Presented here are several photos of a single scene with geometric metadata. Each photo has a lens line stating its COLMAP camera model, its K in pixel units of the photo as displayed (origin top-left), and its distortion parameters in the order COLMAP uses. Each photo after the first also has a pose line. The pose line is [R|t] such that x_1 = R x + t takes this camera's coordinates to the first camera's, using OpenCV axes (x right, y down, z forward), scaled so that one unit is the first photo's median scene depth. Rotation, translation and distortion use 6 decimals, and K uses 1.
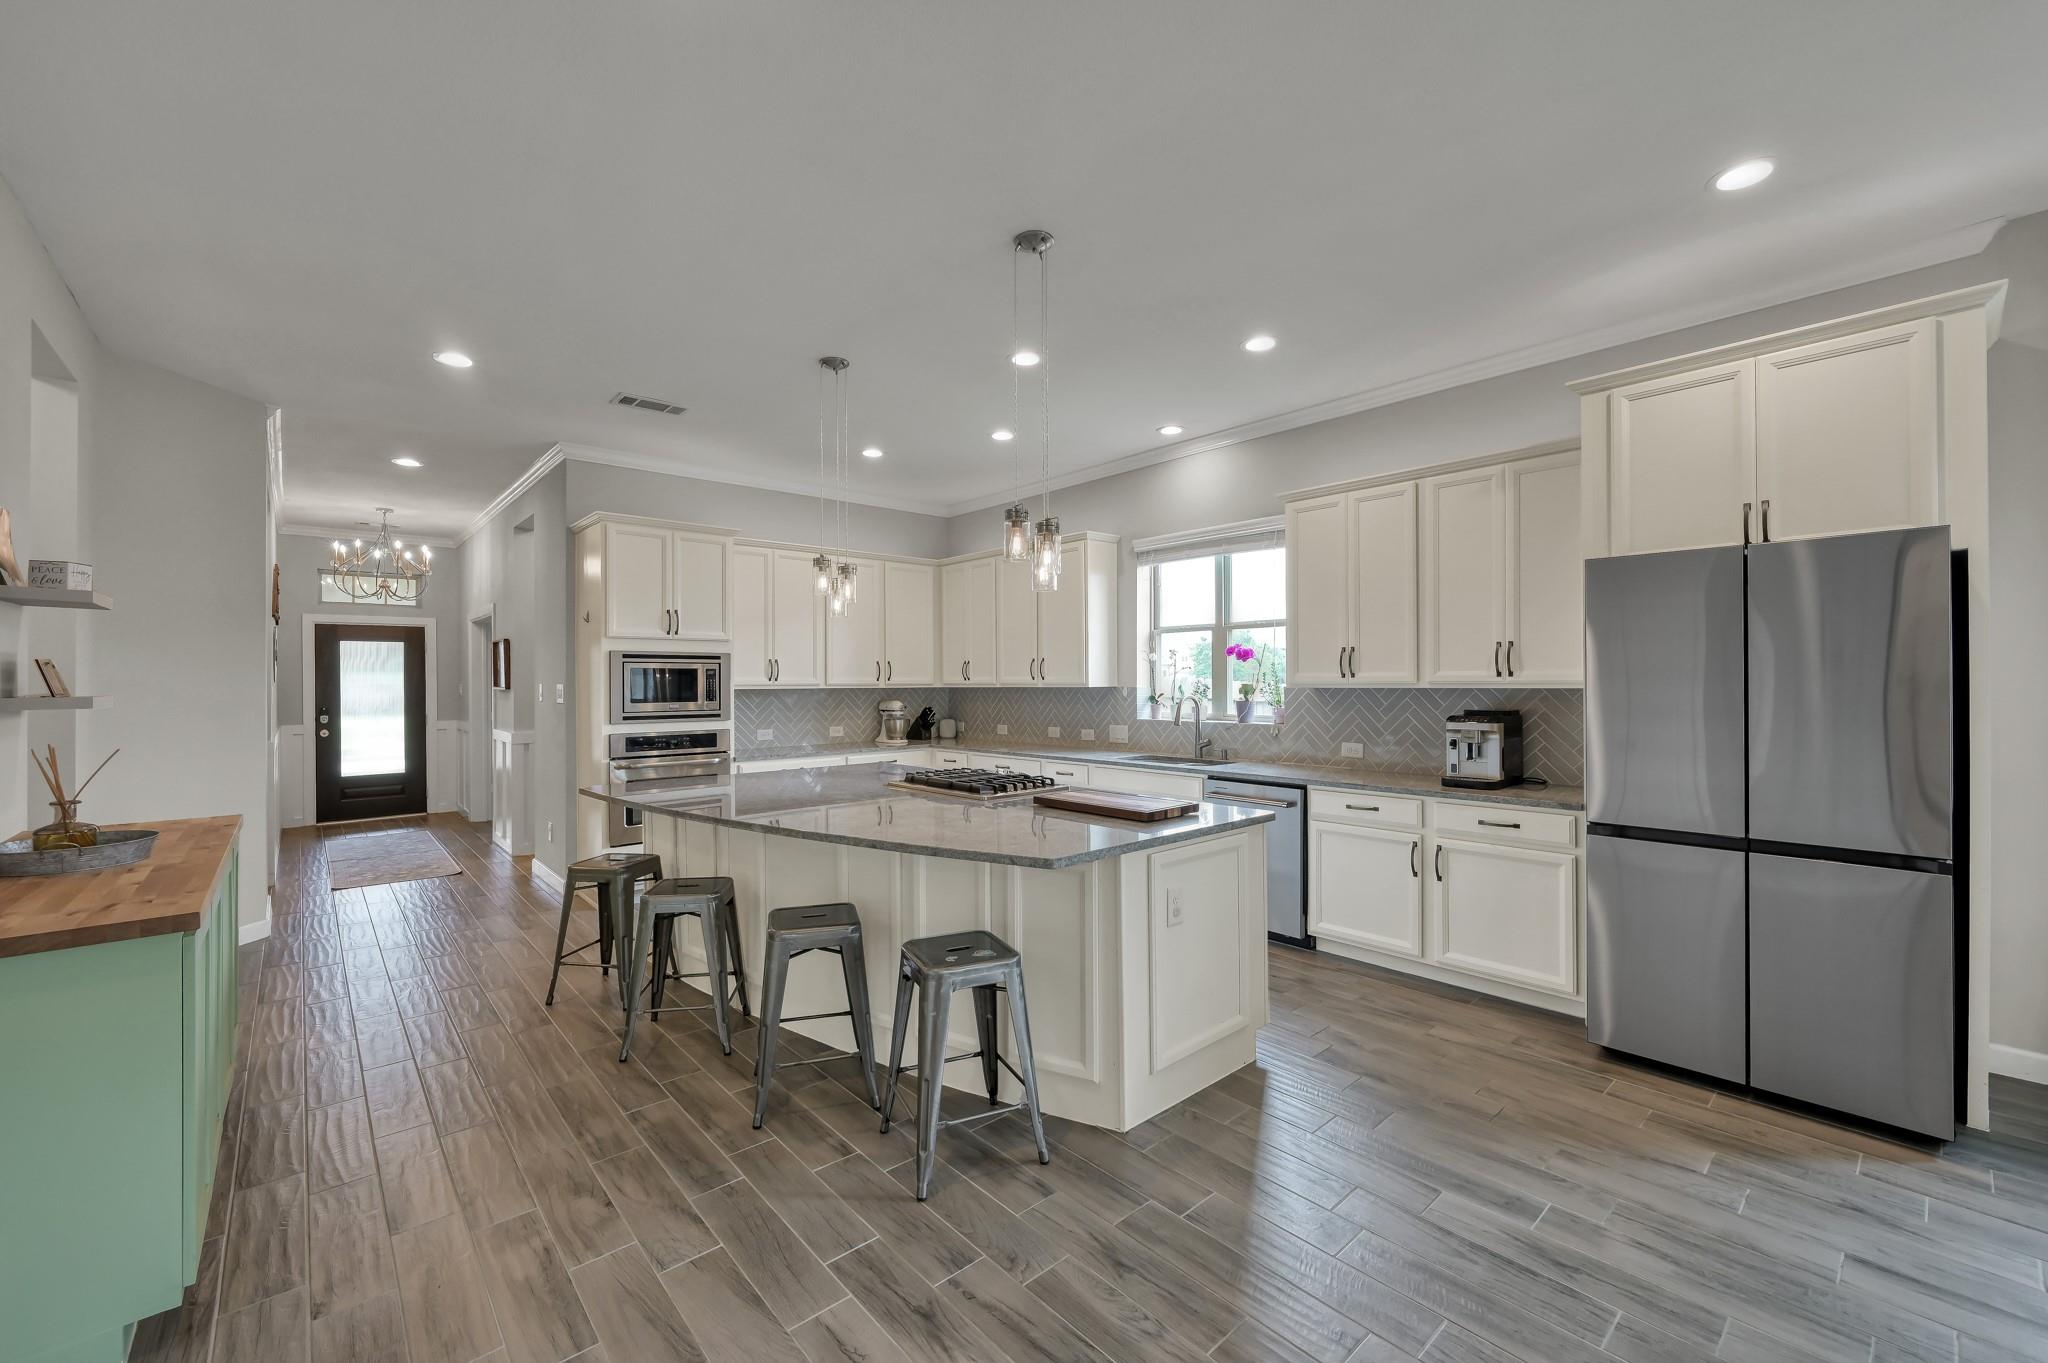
lens RADIAL K [[819.6, 0, 1024.0], [0, 819.6, 681.5], [0, 0, 1]] dist [-0.002011, -0.000442]
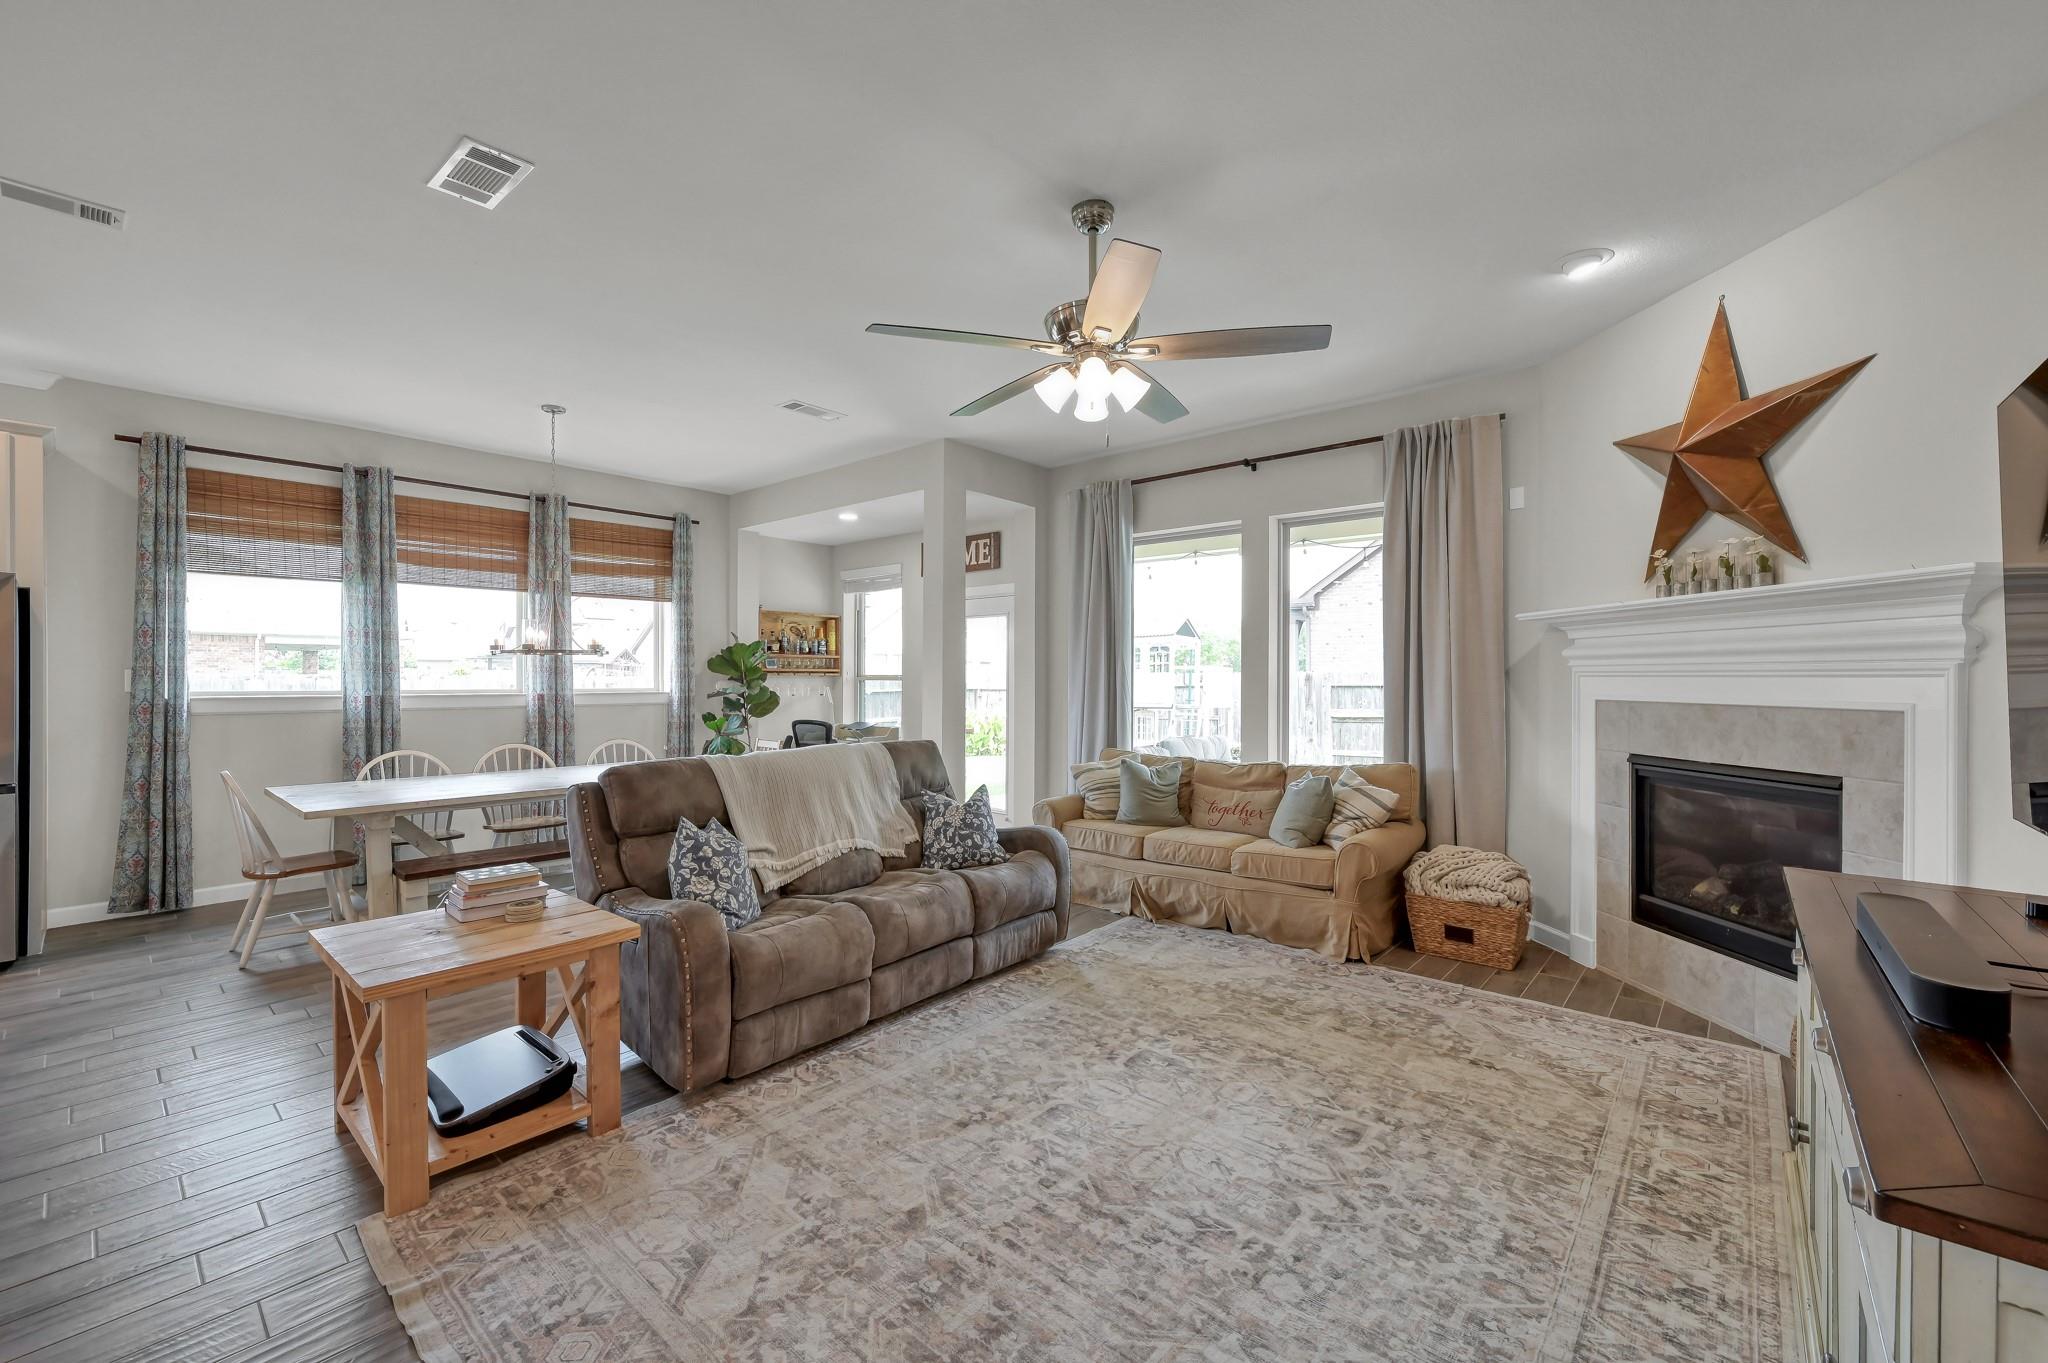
lens RADIAL K [[838.7, 0, 1025.6], [0, 838.7, 676.8], [0, 0, 1]] dist [-0.001666, -0.000009]
pose [[-0.125367, 0.005164, 0.992097, -0.288954], [0.000803, 0.999987, -0.005104, 0.007997], [-0.992110, 0.000157, -0.125369, -0.297094]]
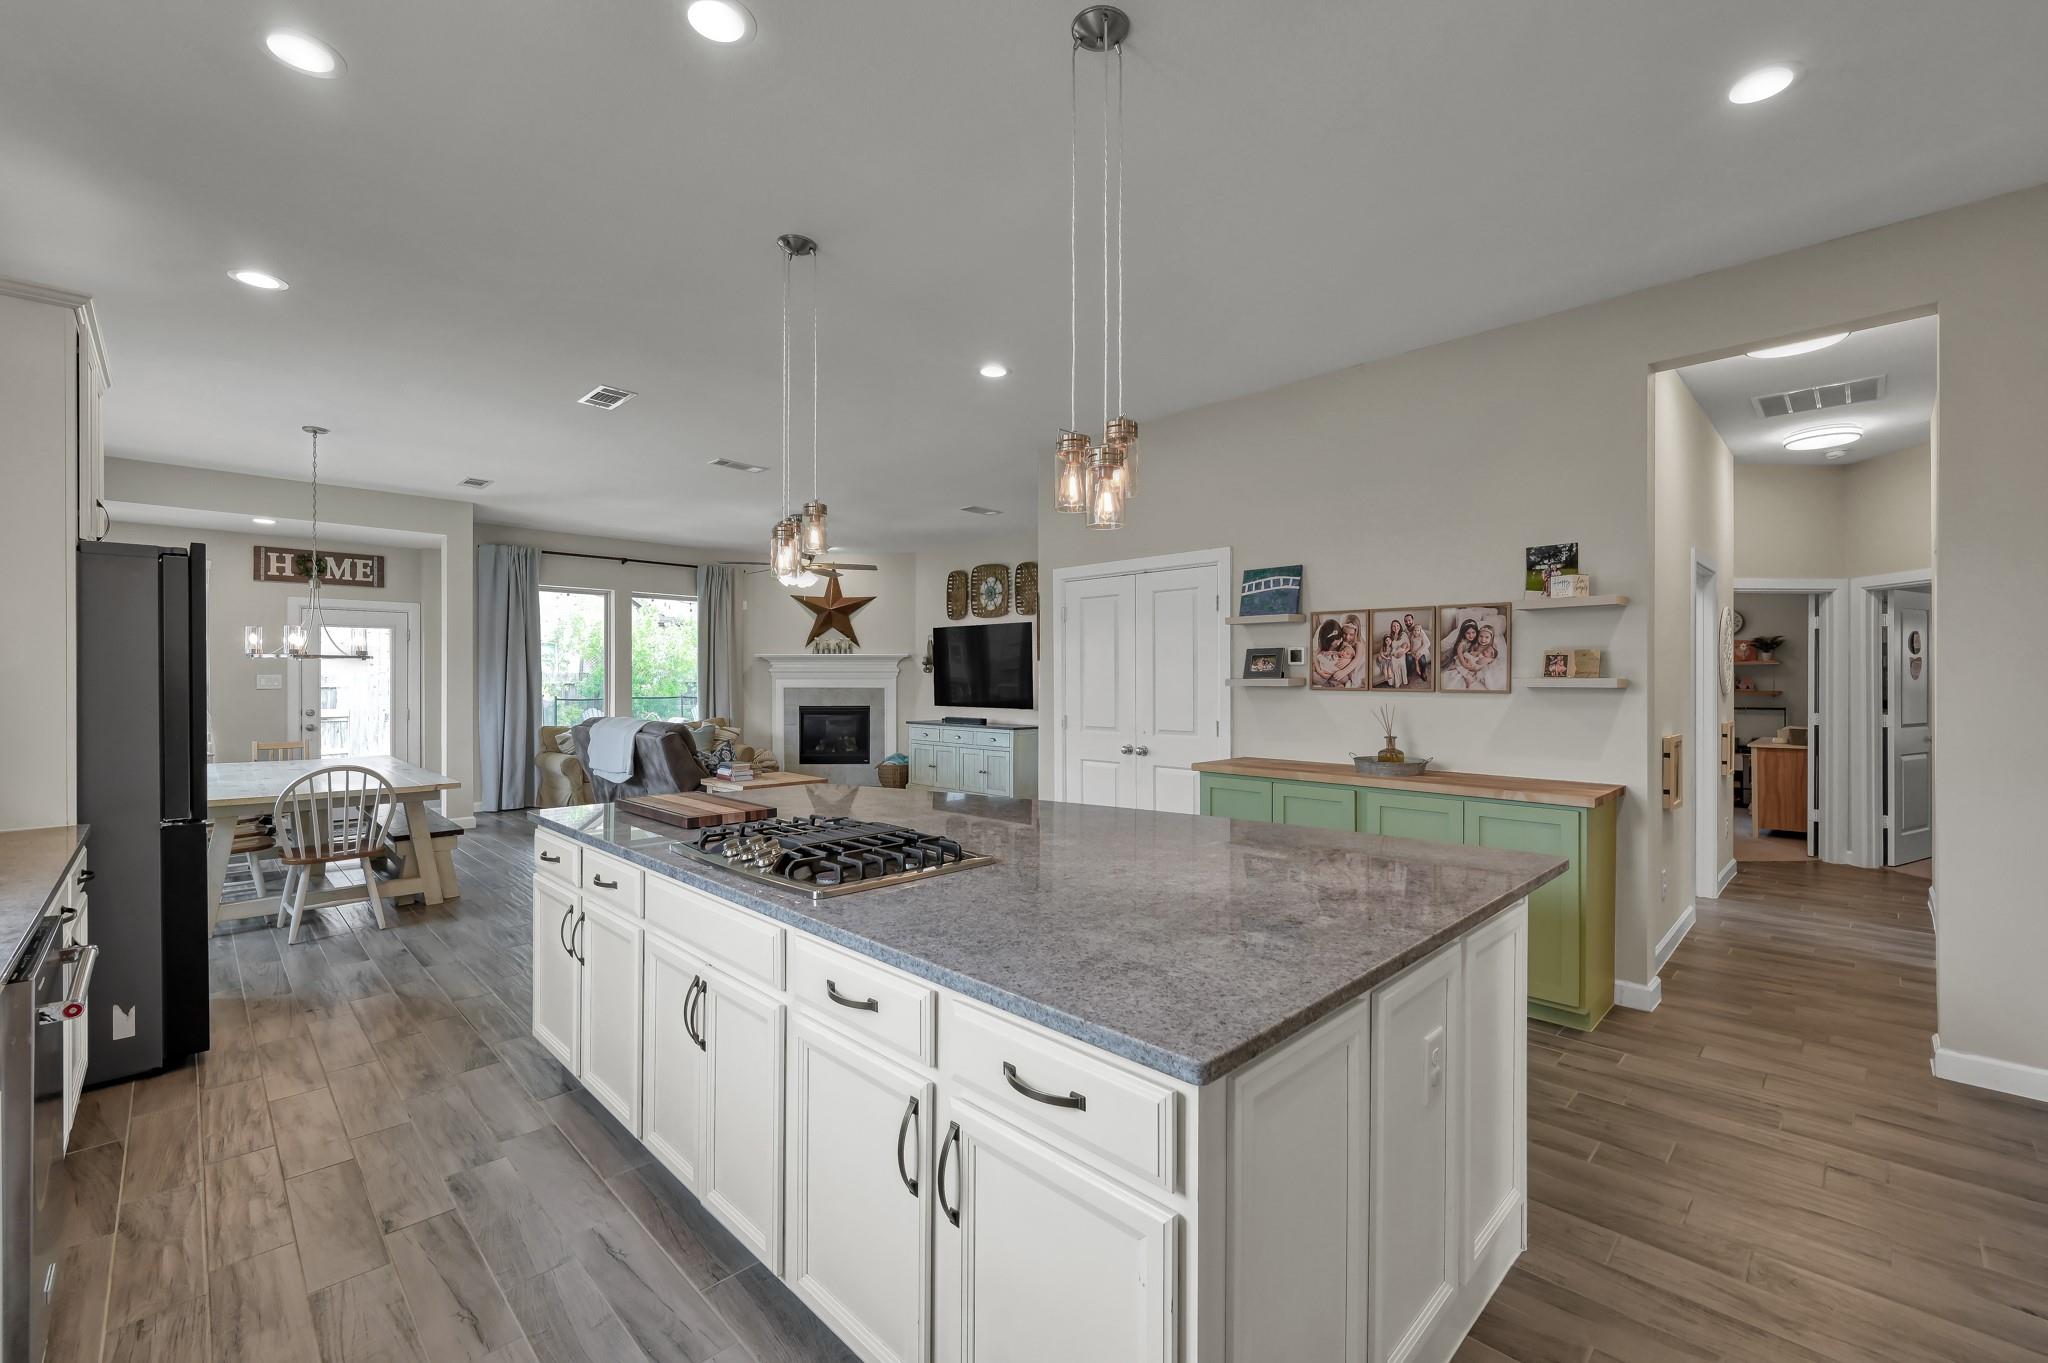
lens RADIAL K [[853.8, 0, 1024.0], [0, 853.8, 681.5], [0, 0, 1]] dist [-0.000085, -0.000158]
pose [[-0.998532, 0.005726, -0.053857, -0.106404], [0.005557, 0.999979, 0.003288, 0.006722], [0.053875, 0.002984, -0.998543, 1.039737]]
